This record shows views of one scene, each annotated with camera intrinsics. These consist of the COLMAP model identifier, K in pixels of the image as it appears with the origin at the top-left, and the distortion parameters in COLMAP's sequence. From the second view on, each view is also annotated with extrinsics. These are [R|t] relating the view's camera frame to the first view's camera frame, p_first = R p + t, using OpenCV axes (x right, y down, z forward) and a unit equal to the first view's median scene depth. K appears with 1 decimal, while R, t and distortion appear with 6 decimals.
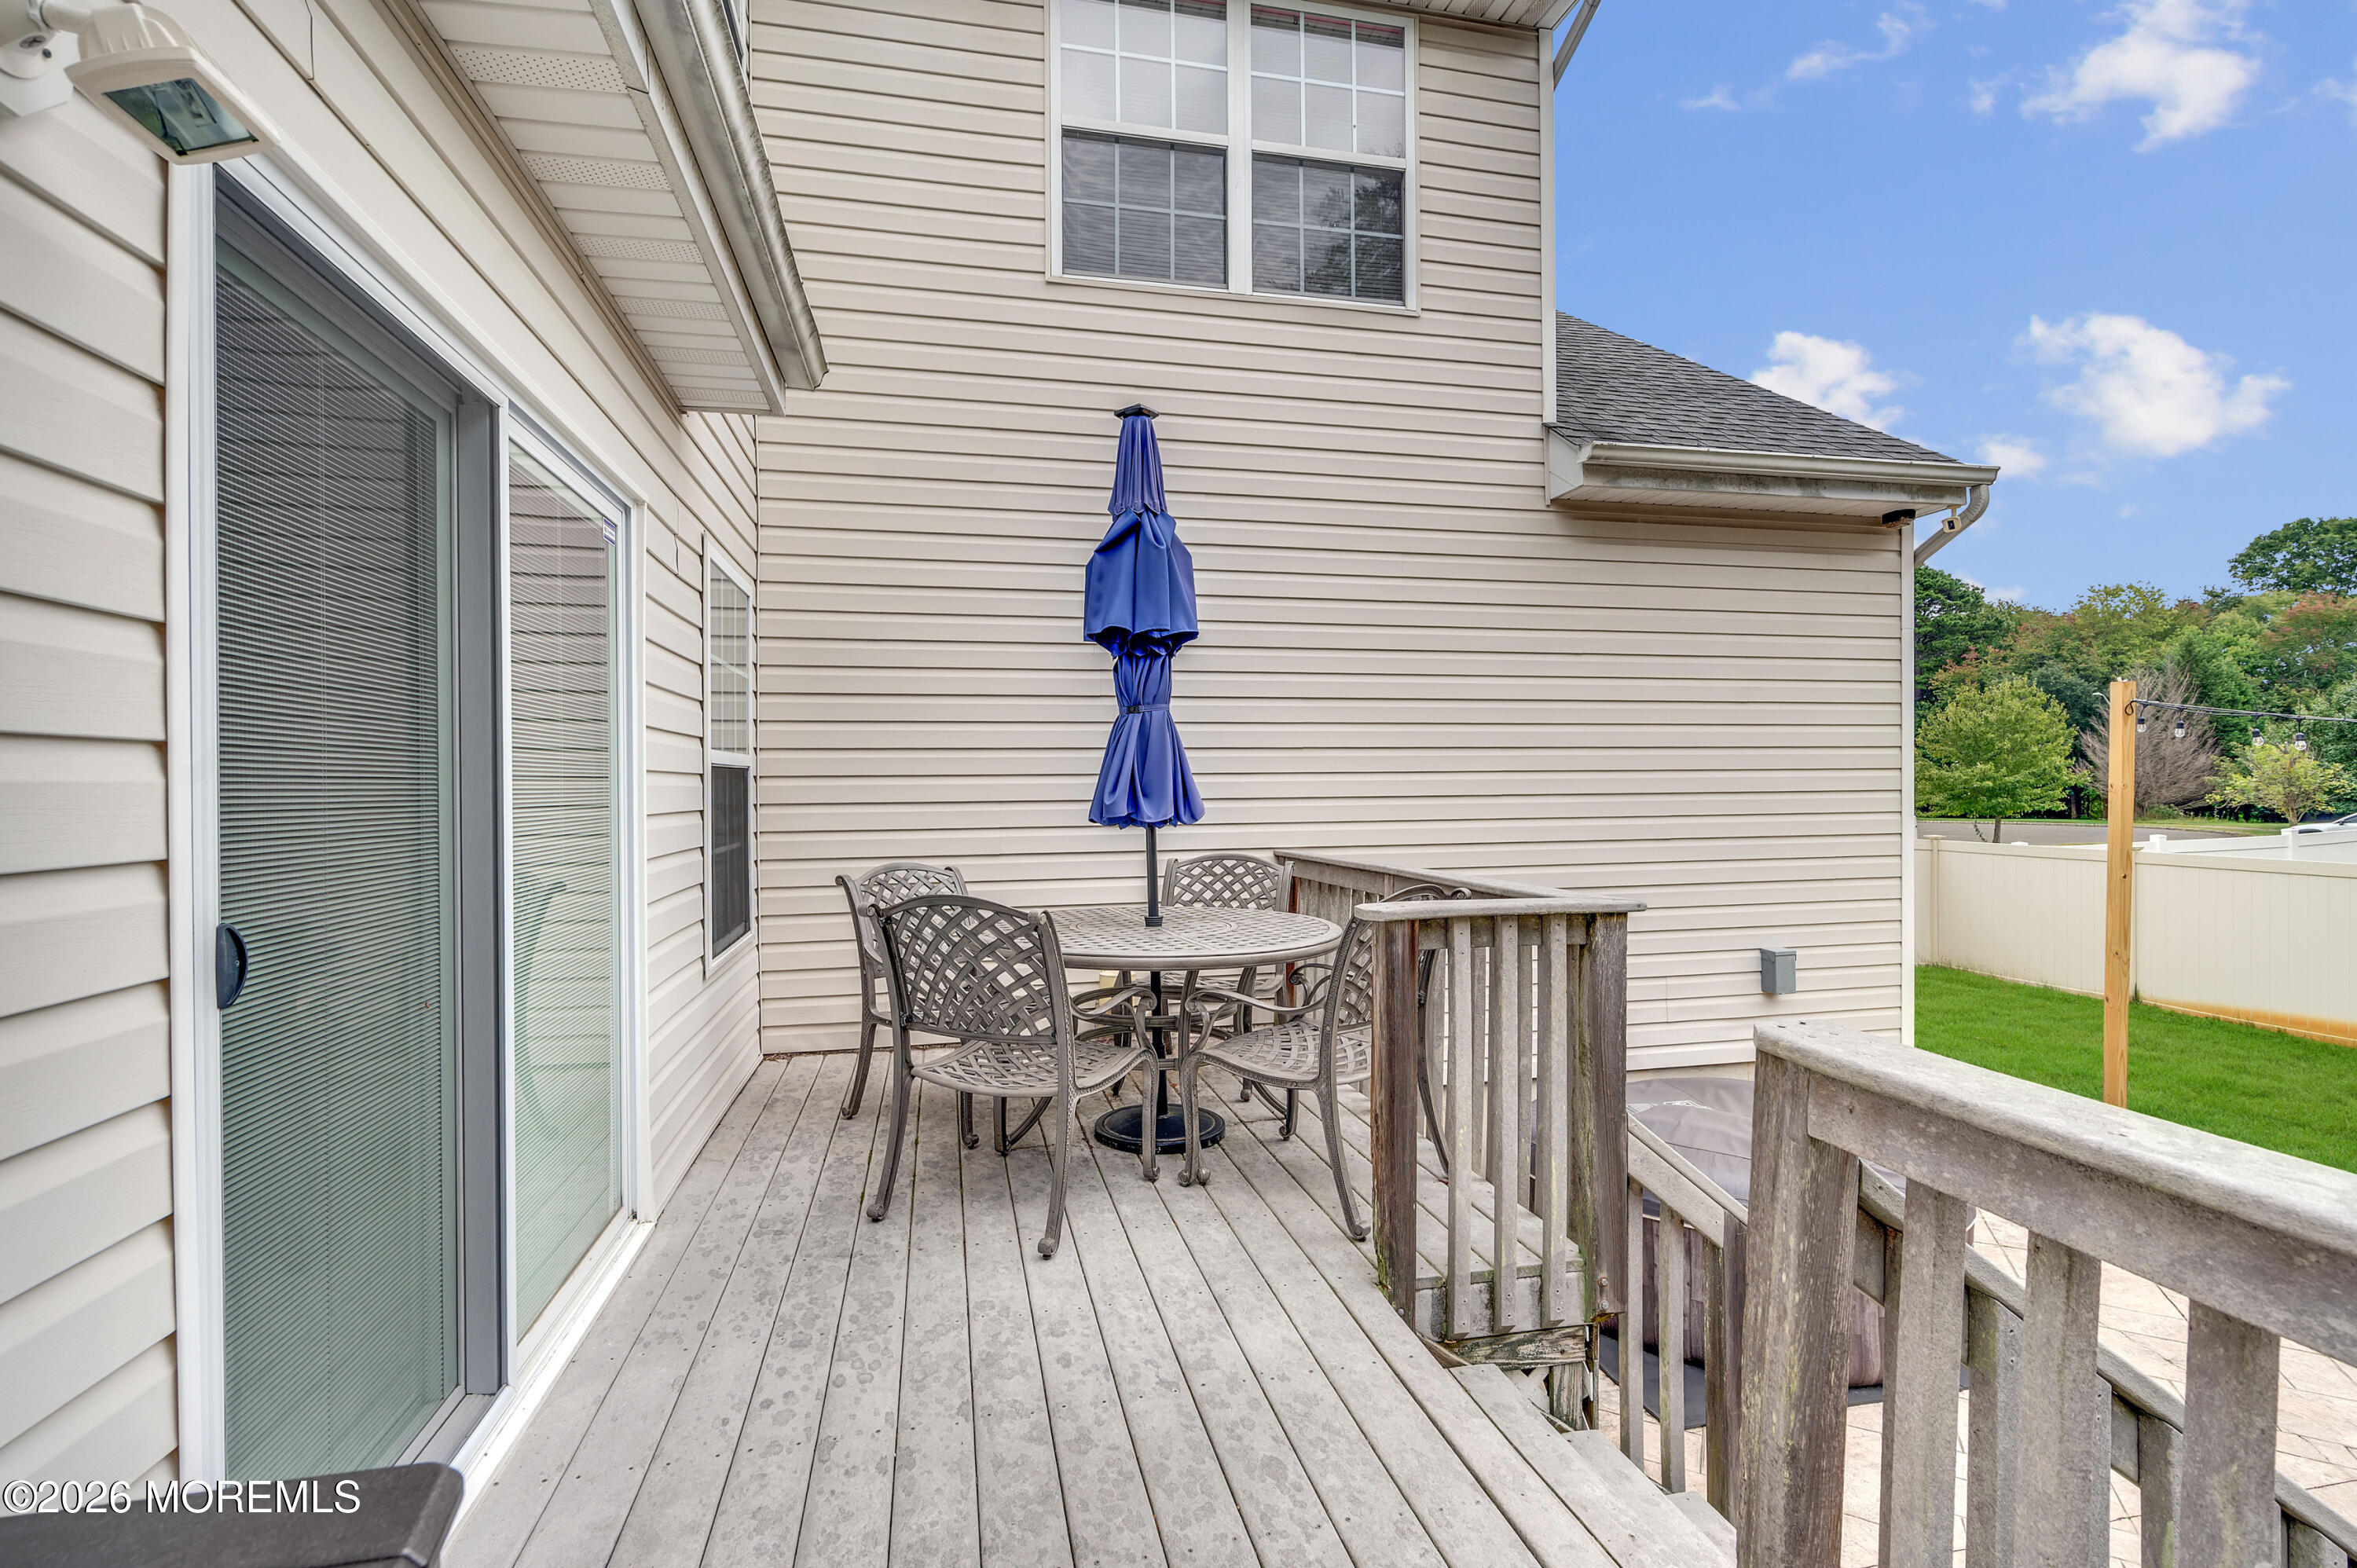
lens RADIAL K [[1025.3, 0, 1178.5], [0, 1025.3, 784.0], [0, 0, 1]] dist [-0.000825, -0.000009]
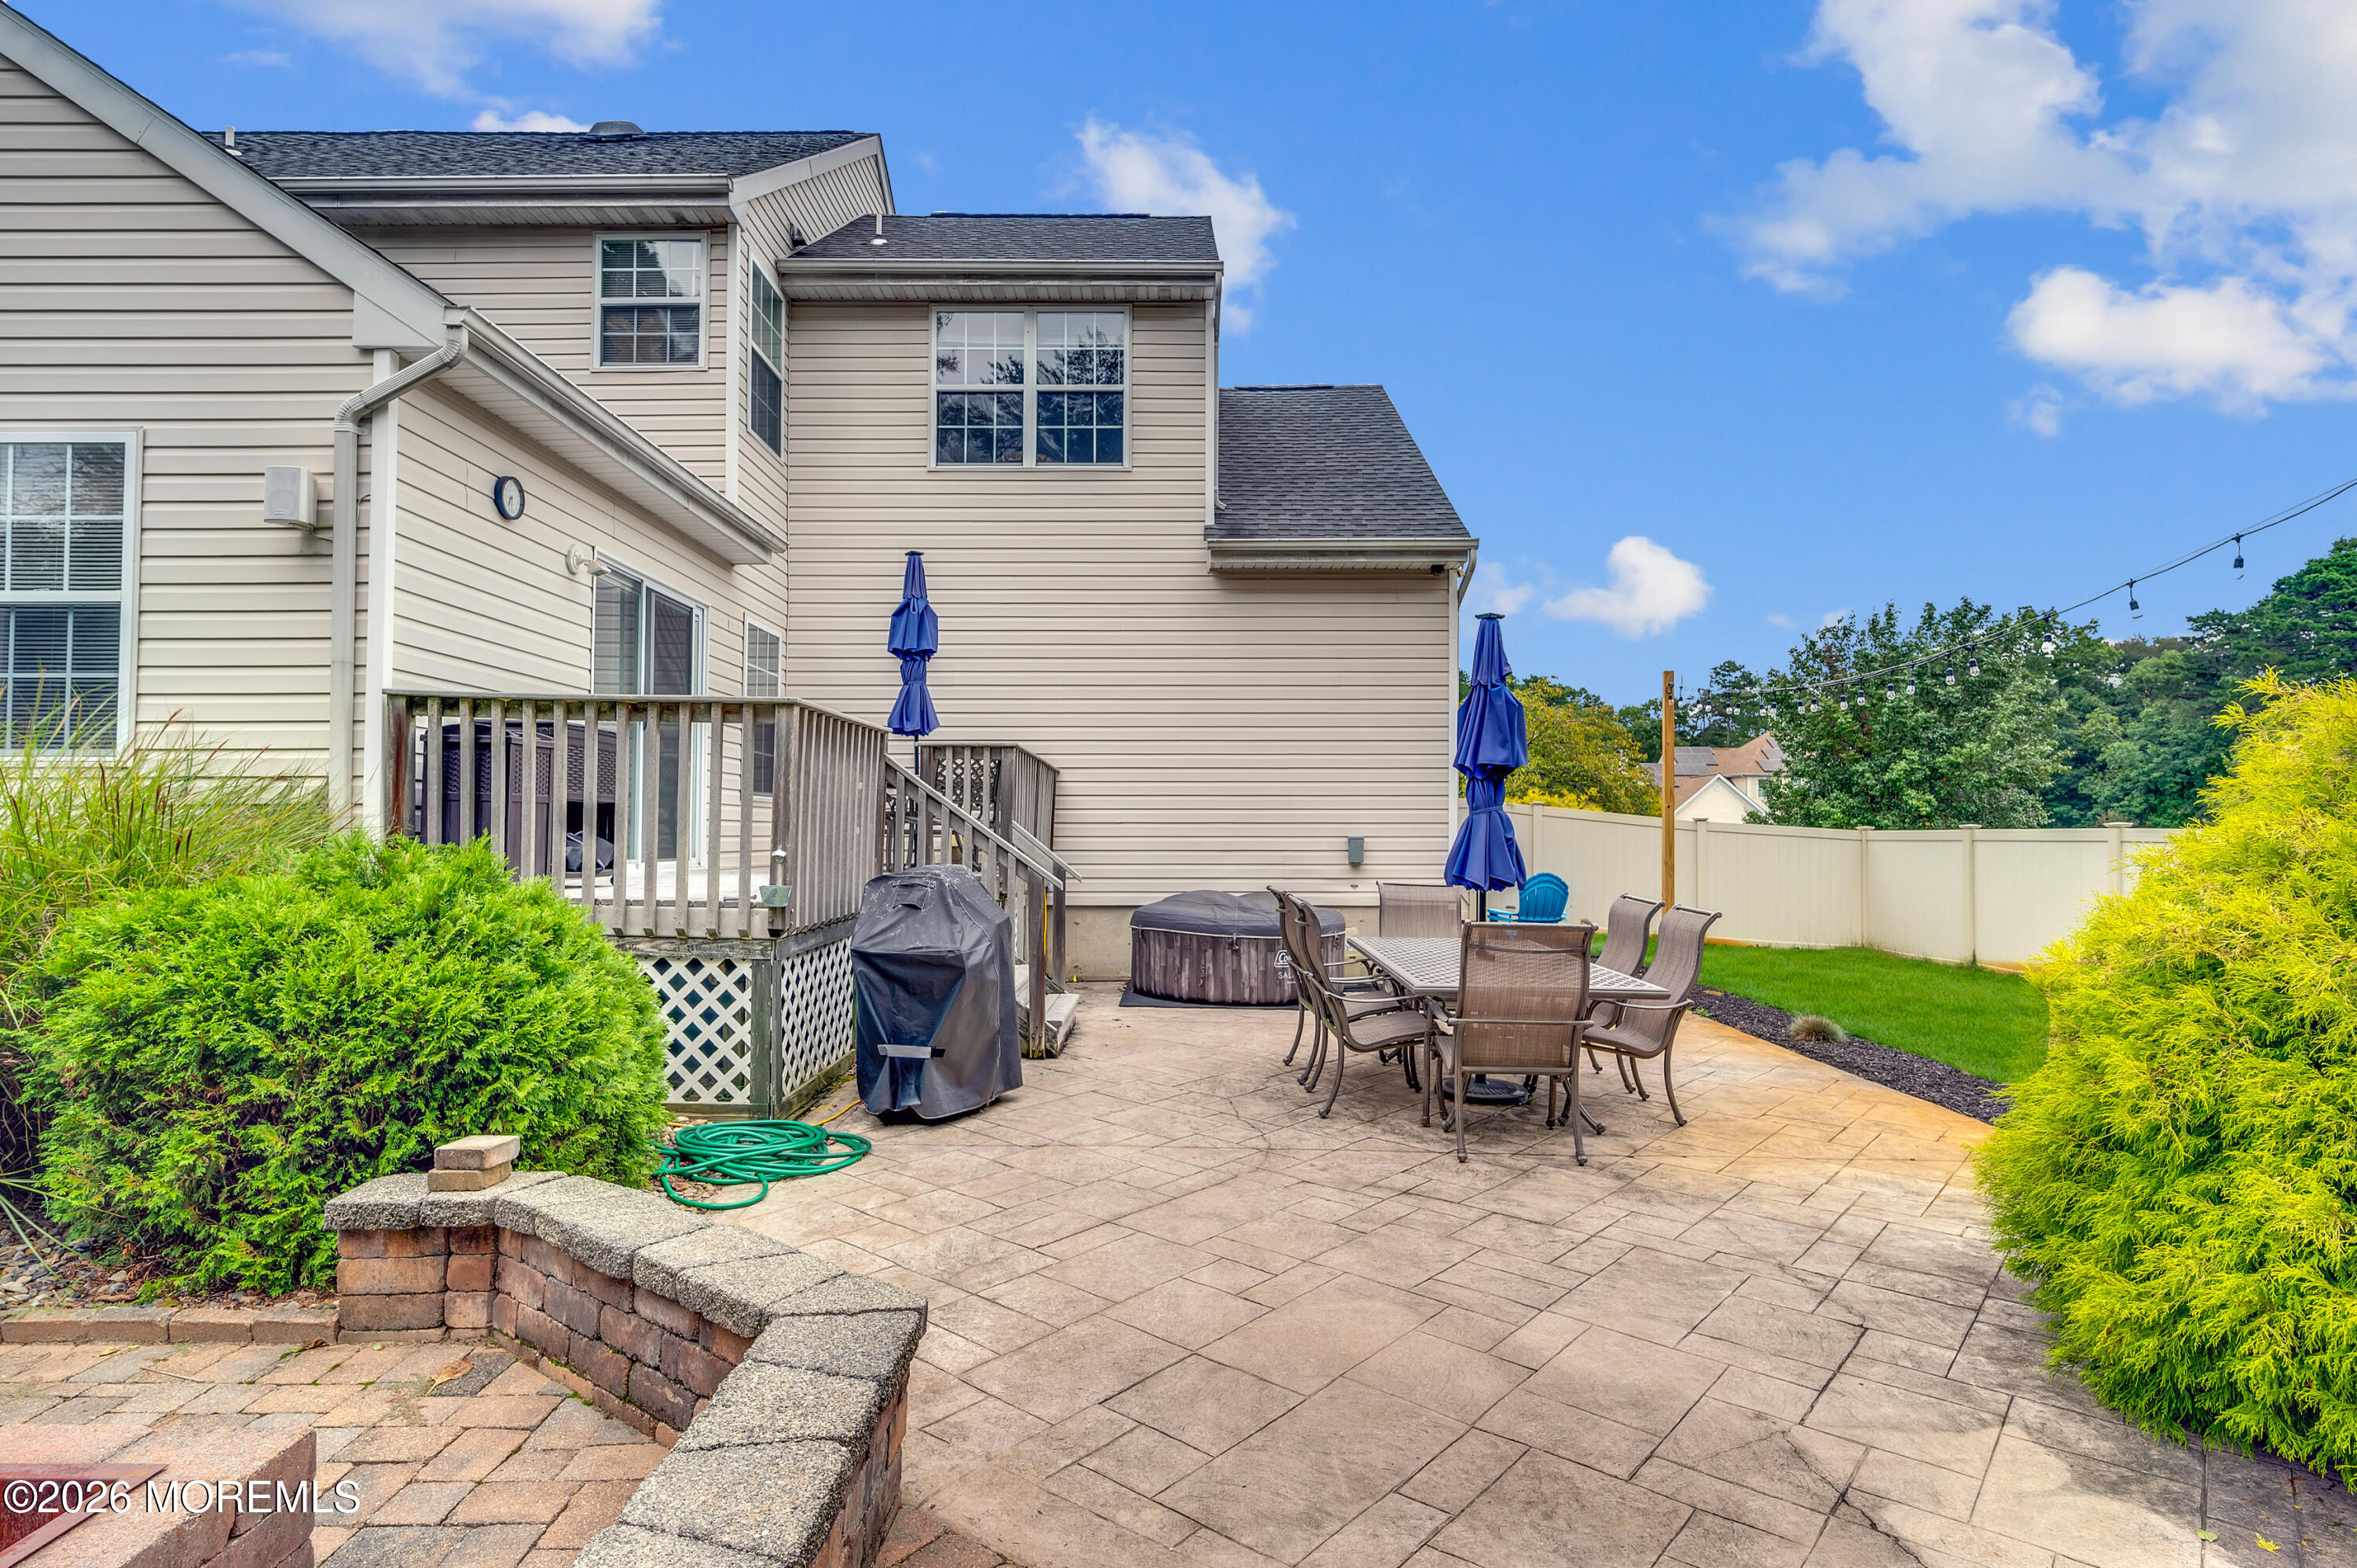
lens RADIAL K [[1200.9, 0, 1174.6], [0, 1200.9, 814.6], [0, 0, 1]] dist [-0.005056, -0.001297]
pose [[0.975099, 0.004629, -0.221723, 1.117281], [-0.009175, 0.999768, -0.019478, 0.264719], [0.221581, 0.021027, 0.974915, -1.463755]]
